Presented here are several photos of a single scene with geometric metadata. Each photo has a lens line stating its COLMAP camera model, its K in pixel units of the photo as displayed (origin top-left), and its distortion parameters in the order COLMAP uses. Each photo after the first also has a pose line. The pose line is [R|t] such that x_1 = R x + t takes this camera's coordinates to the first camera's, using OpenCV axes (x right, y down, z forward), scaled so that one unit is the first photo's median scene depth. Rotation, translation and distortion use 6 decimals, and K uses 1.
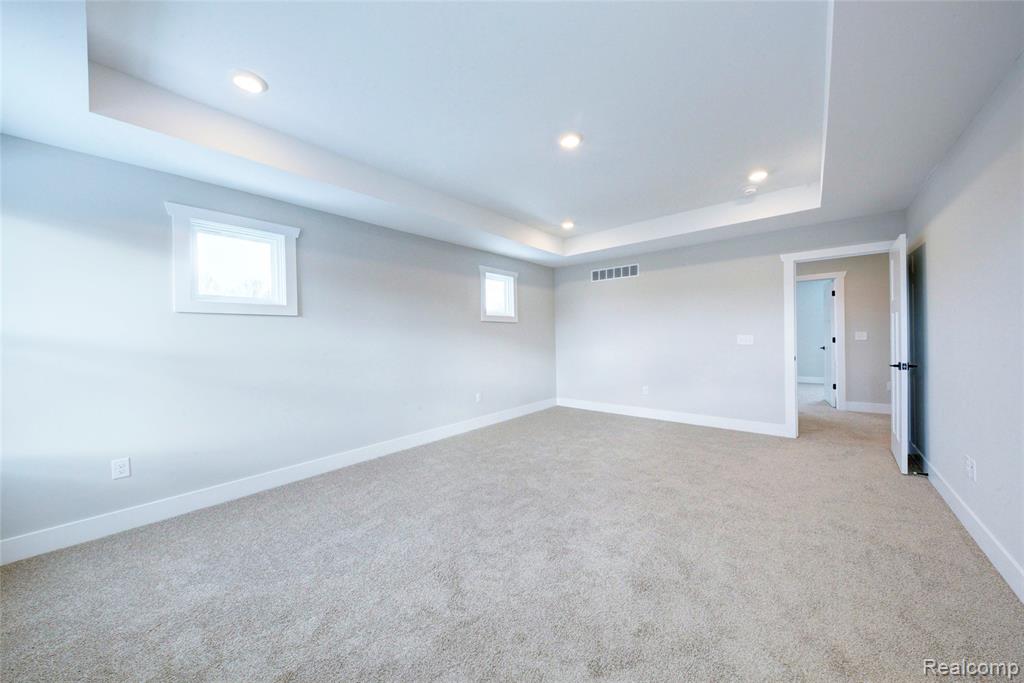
lens RADIAL K [[352.7, 0, 515.8], [0, 352.7, 339.9], [0, 0, 1]] dist [0.001712, 0.000128]
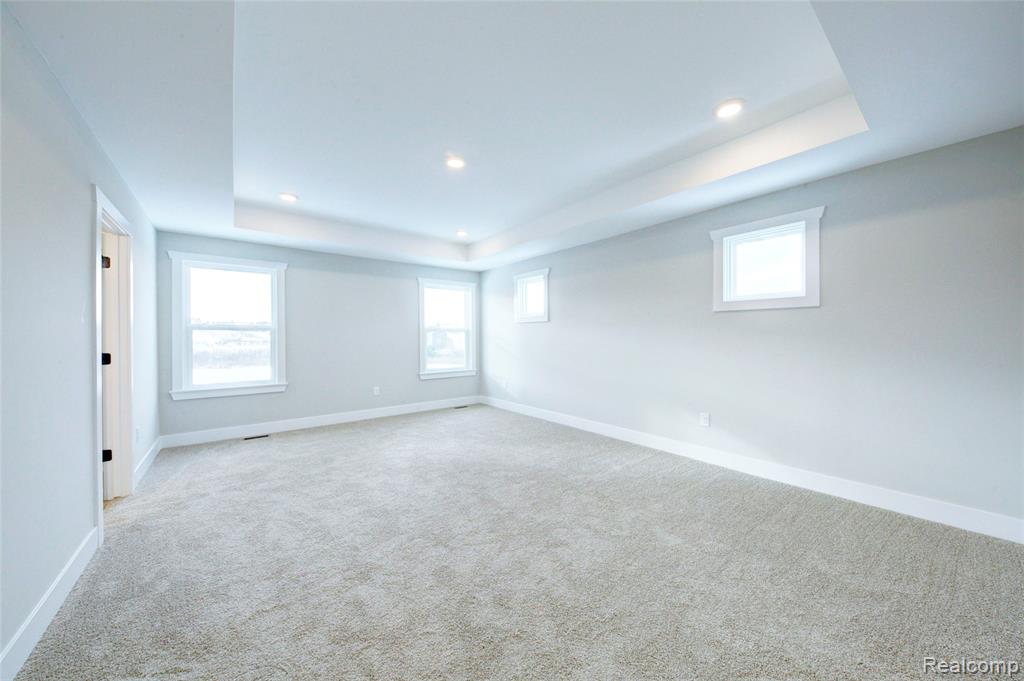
lens RADIAL K [[352.7, 0, 515.8], [0, 352.7, 338.9], [0, 0, 1]] dist [0.001712, 0.000128]
pose [[-0.178536, 0.018618, -0.983757, 0.715504], [-0.002094, 0.999812, 0.019302, -0.013224], [0.983931, 0.005506, -0.178463, 0.809003]]
